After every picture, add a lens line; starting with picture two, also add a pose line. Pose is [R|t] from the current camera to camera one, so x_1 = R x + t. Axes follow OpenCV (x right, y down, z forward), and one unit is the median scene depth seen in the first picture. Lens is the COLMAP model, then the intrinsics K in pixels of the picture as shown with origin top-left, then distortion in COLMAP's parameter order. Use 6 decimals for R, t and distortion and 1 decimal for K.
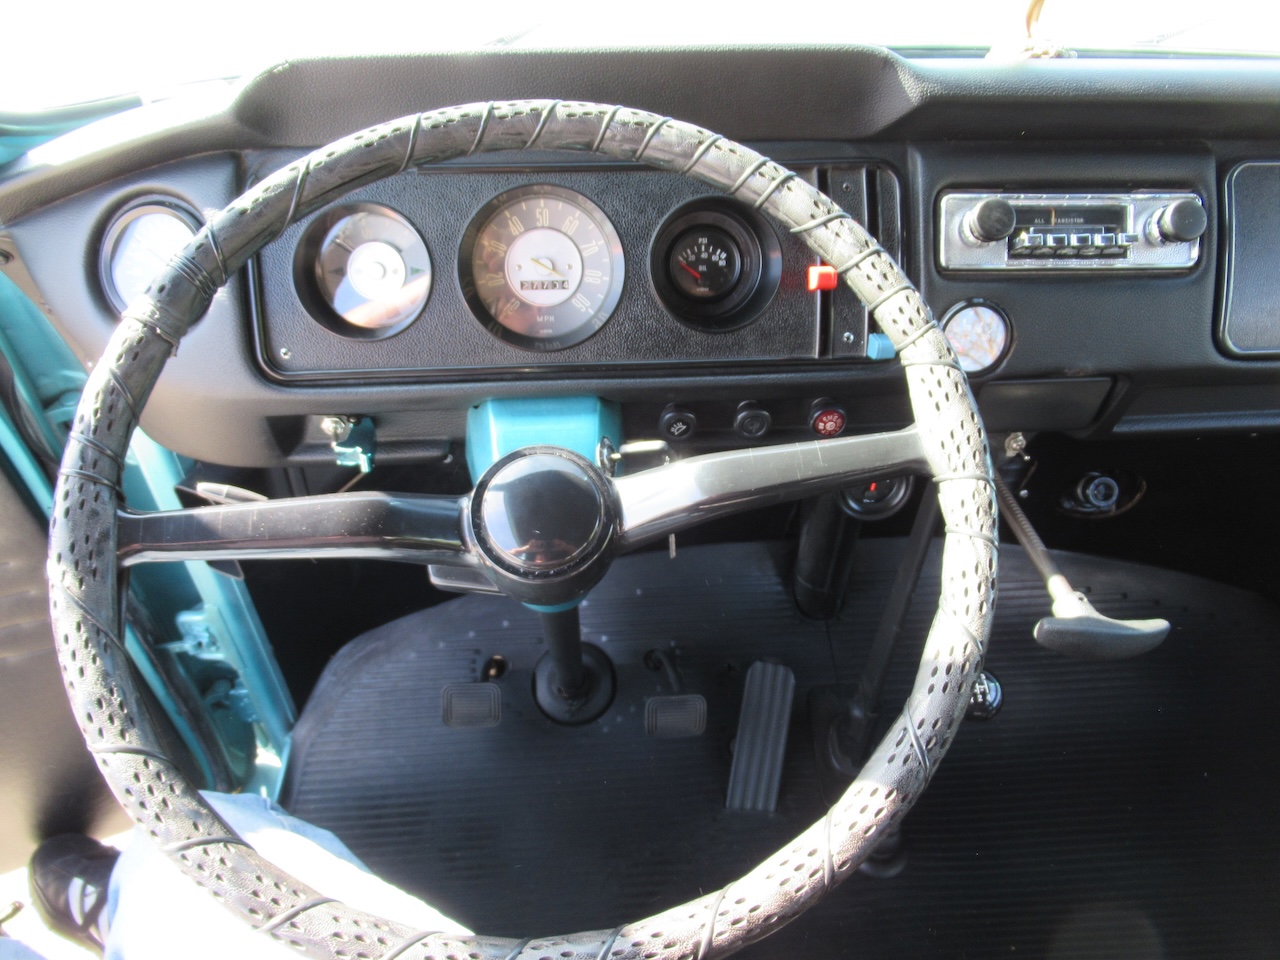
lens RADIAL K [[951.0, 0, 643.3], [0, 951.0, 481.7], [0, 0, 1]] dist [-0.013667, 0.006152]
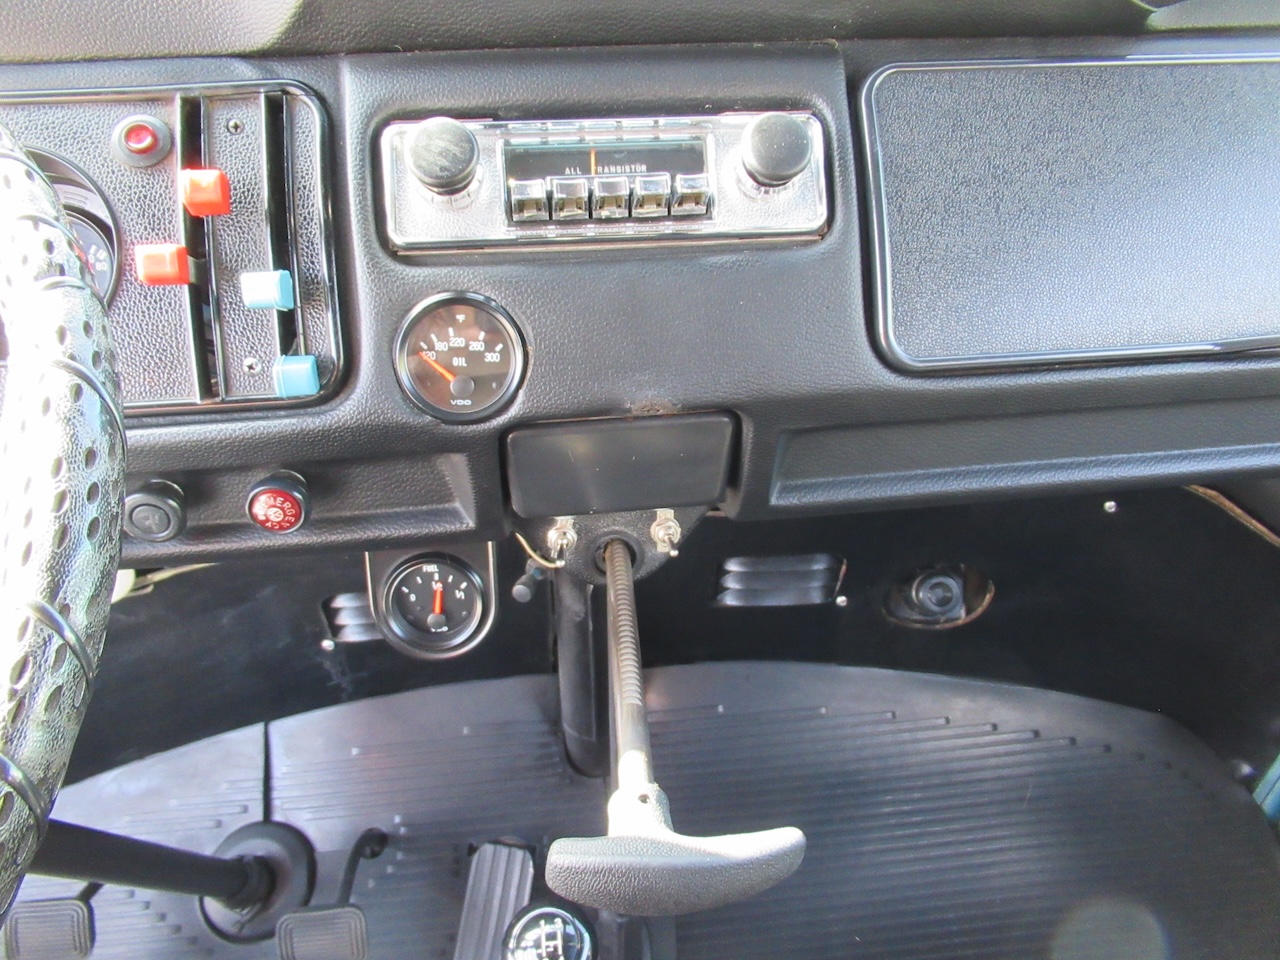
lens RADIAL K [[942.8, 0, 649.3], [0, 942.8, 481.9], [0, 0, 1]] dist [-0.014583, 0.013957]
pose [[0.999002, -0.044655, 0.000568, 0.466804], [0.044391, 0.991543, -0.121950, 0.005785], [0.004883, 0.121853, 0.992536, 0.417702]]
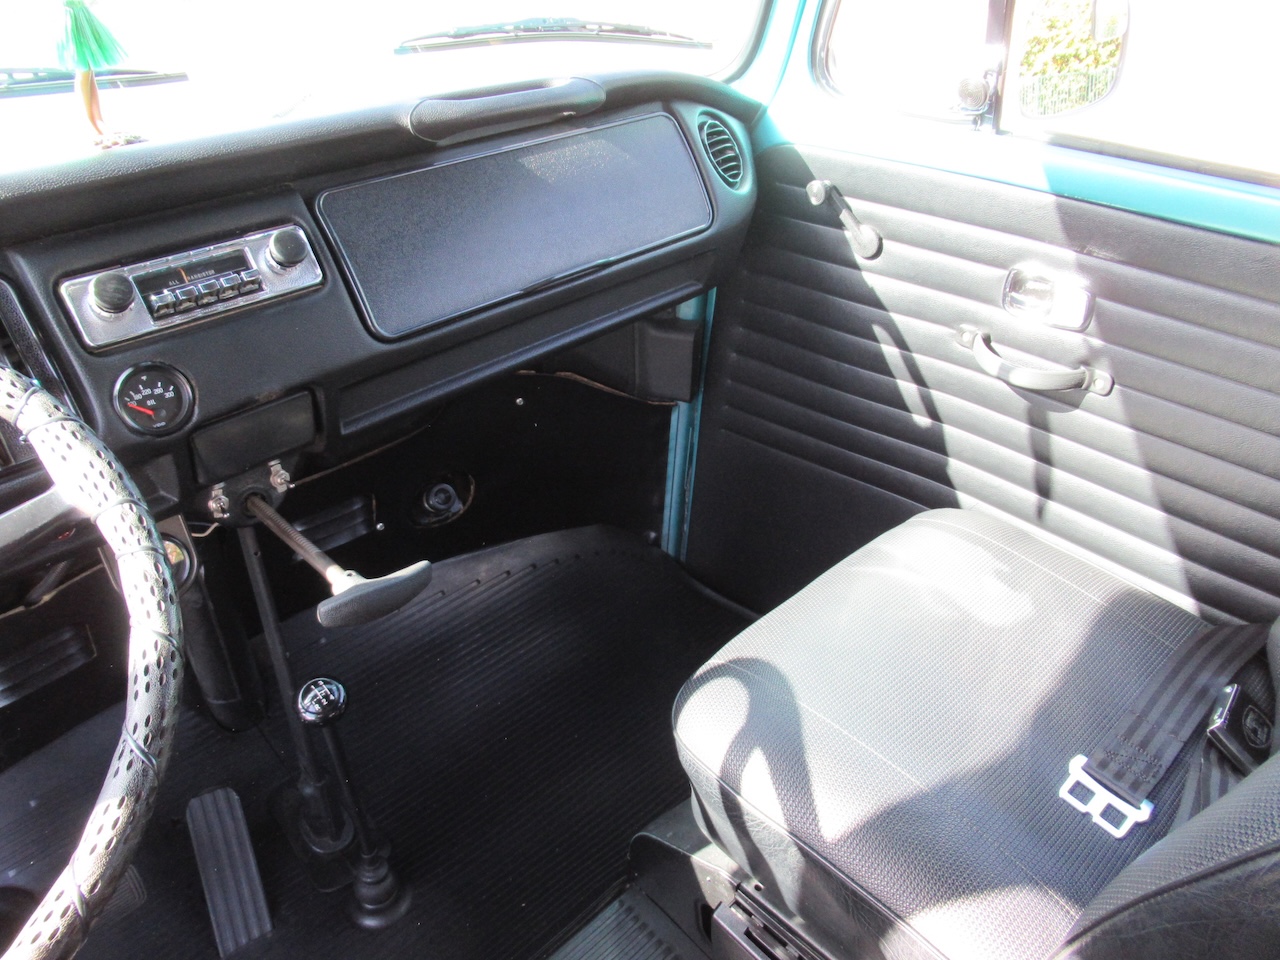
lens RADIAL K [[951.0, 0, 643.3], [0, 951.0, 481.7], [0, 0, 1]] dist [-0.013667, 0.006152]
pose [[0.776283, -0.377609, 0.504773, 0.202403], [0.432481, 0.901595, 0.009356, 0.161456], [-0.458634, 0.211041, 0.863201, -0.152869]]
